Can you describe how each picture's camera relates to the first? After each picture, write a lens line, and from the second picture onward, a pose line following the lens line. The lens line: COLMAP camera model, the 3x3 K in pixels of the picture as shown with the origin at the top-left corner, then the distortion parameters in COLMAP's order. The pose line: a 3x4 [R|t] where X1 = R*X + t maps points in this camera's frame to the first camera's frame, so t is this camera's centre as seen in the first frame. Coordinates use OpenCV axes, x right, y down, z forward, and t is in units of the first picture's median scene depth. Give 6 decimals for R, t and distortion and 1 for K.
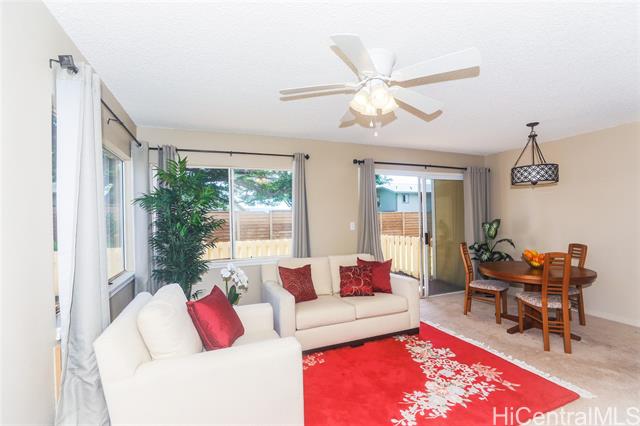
lens RADIAL K [[298.4, 0, 323.8], [0, 298.4, 213.1], [0, 0, 1]] dist [-0.002221, 0.002837]
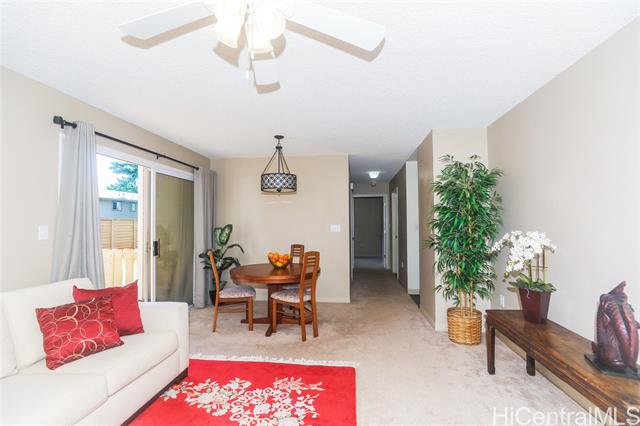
lens RADIAL K [[298.4, 0, 323.5], [0, 298.4, 213.6], [0, 0, 1]] dist [-0.002221, 0.002837]
pose [[0.486098, 0.043209, 0.872835, -0.172699], [-0.013954, 0.999033, -0.041685, 0.029562], [-0.873793, 0.008084, 0.486231, 0.338128]]
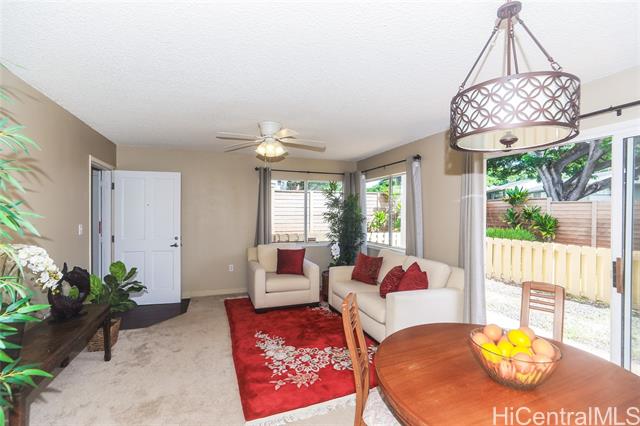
lens RADIAL K [[298.4, 0, 318.5], [0, 298.4, 213.7], [0, 0, 1]] dist [-0.002221, 0.002837]
pose [[-0.045310, 0.031354, -0.998481, 1.117106], [0.005389, 0.999500, 0.031141, -0.030523], [0.998958, -0.003970, -0.045456, 0.813320]]
